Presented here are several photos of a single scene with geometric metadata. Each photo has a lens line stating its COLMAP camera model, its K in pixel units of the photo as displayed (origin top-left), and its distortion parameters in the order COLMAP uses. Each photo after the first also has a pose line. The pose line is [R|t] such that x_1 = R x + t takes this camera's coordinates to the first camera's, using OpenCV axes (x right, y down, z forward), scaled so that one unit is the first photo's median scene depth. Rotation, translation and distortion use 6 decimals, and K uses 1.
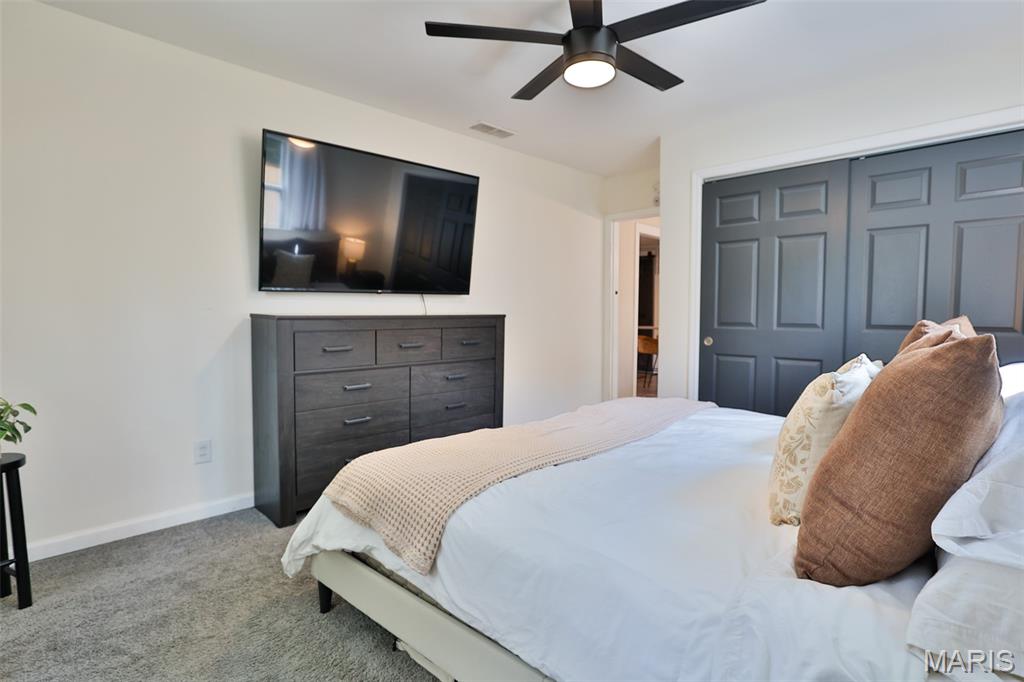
lens RADIAL K [[510.0, 0, 510.5], [0, 510.0, 339.0], [0, 0, 1]] dist [-0.041481, 0.017580]
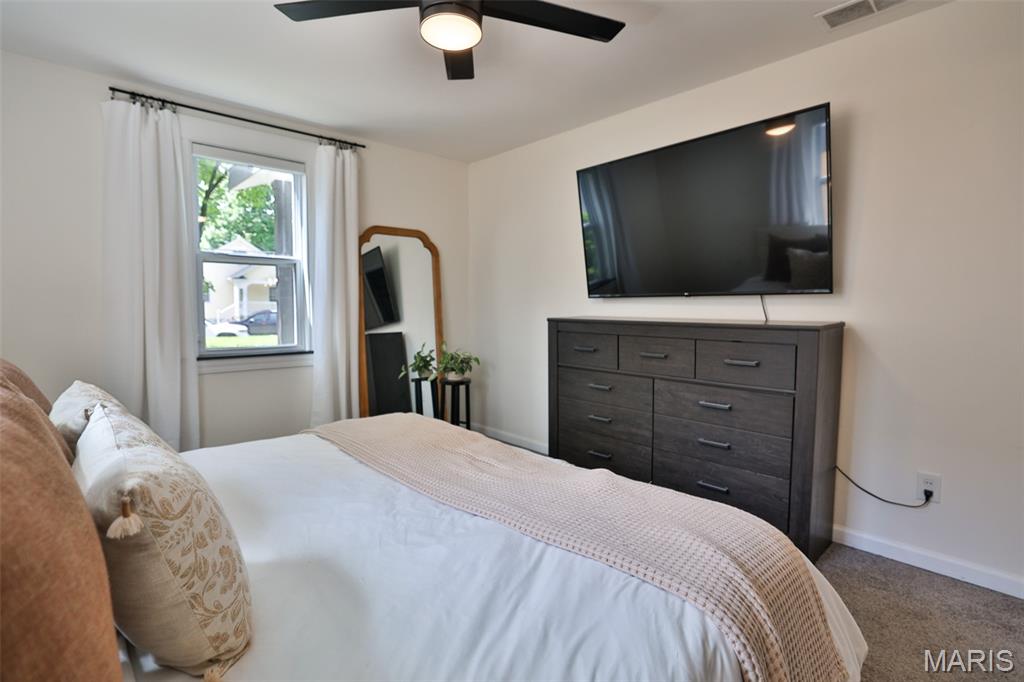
lens RADIAL K [[481.4, 0, 516.4], [0, 481.4, 339.8], [0, 0, 1]] dist [-0.047467, 0.018655]
pose [[-0.030680, 0.067618, -0.997239, 0.613111], [-0.059161, 0.995837, 0.069343, -0.055363], [0.997777, 0.061125, -0.026552, 0.742534]]
